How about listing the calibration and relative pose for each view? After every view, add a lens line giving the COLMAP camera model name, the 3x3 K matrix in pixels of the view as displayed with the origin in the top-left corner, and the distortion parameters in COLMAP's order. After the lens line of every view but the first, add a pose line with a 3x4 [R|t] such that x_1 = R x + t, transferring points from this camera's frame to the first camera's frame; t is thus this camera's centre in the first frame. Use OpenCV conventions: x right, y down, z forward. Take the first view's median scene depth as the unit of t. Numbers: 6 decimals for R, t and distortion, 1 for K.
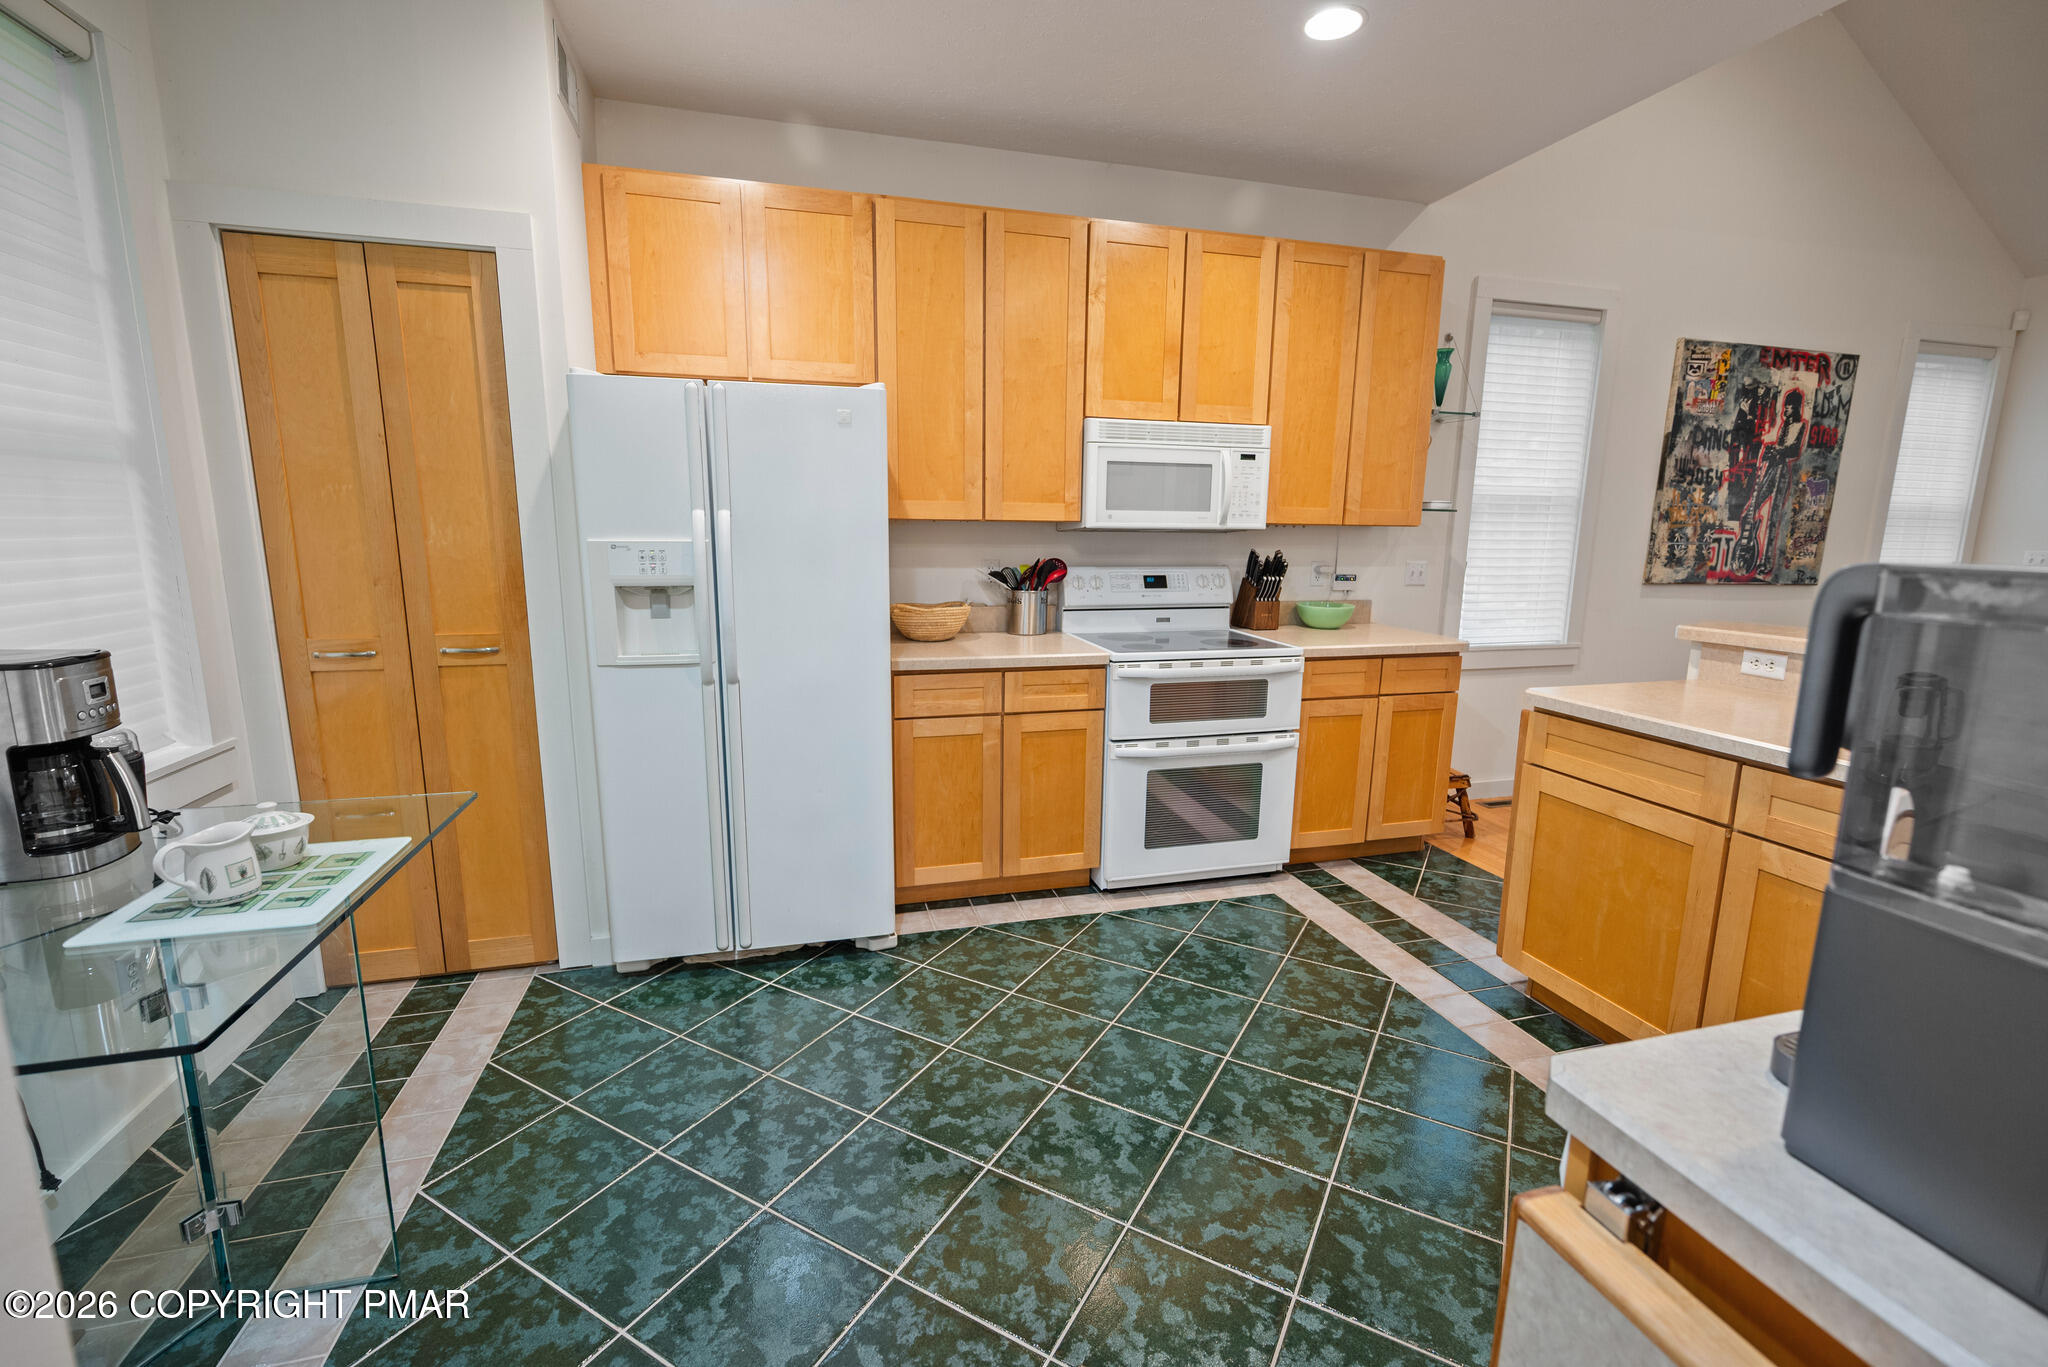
lens RADIAL K [[887.6, 0, 1030.8], [0, 887.6, 682.7], [0, 0, 1]] dist [0.000129, -0.000835]
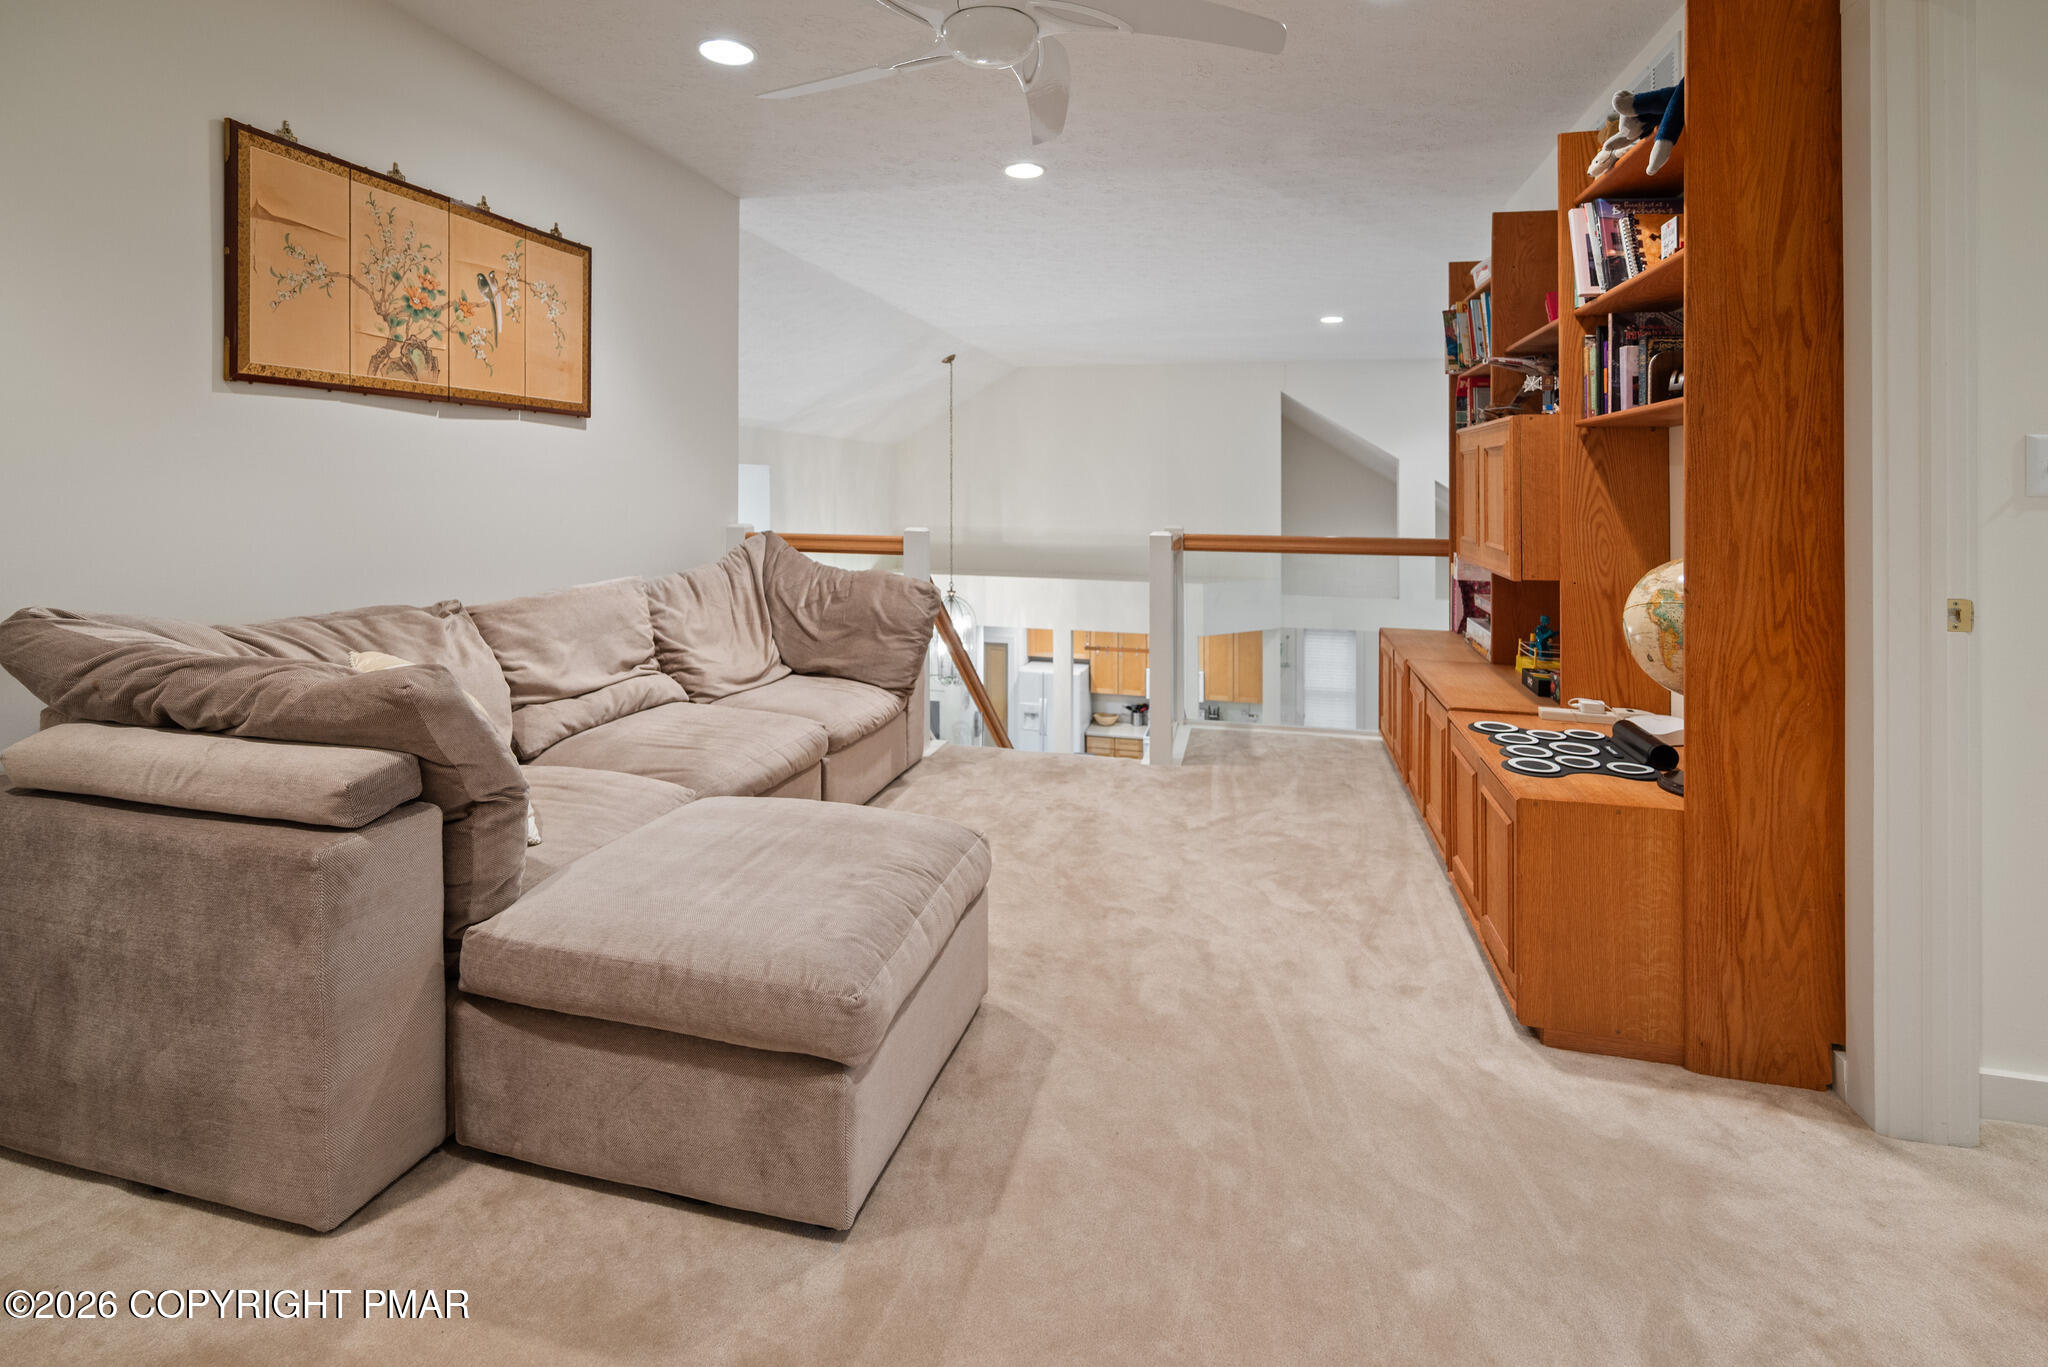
lens RADIAL K [[887.6, 0, 1030.8], [0, 887.6, 682.7], [0, 0, 1]] dist [0.000129, -0.000835]
pose [[0.867850, 0.096734, -0.487317, 1.375731], [-0.083828, 0.995310, 0.048285, -0.370816], [0.489703, -0.001054, 0.871889, -2.309220]]
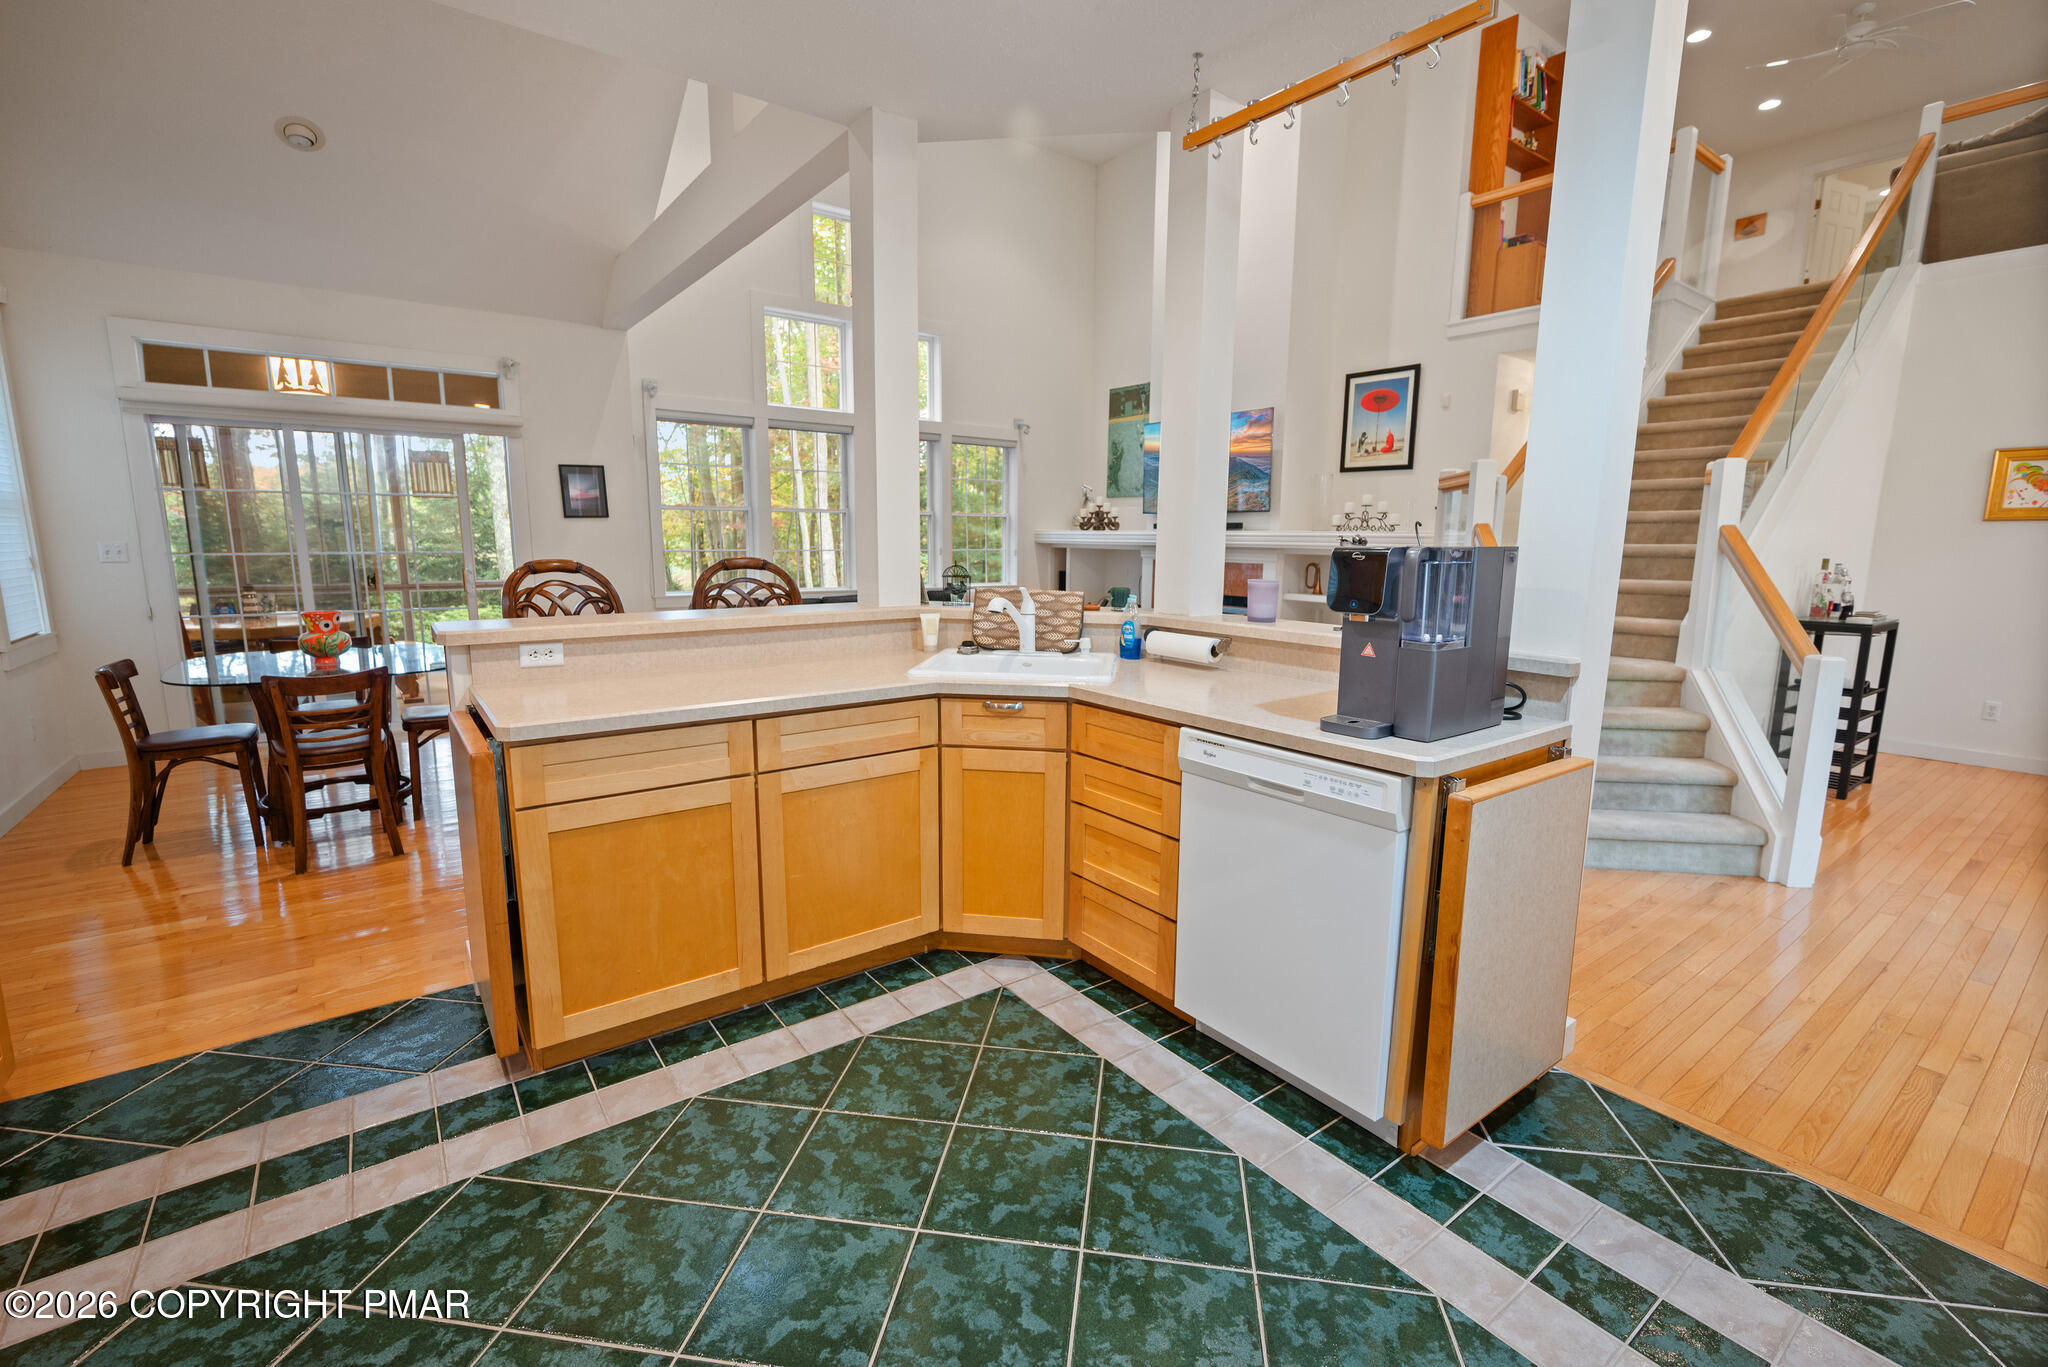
lens RADIAL K [[887.6, 0, 1030.8], [0, 887.6, 682.7], [0, 0, 1]] dist [0.000129, -0.000835]
pose [[-0.358307, -0.167084, 0.918531, -0.262089], [0.152351, 0.960202, 0.234095, -0.107935], [-0.921089, 0.223817, -0.318591, 0.592231]]
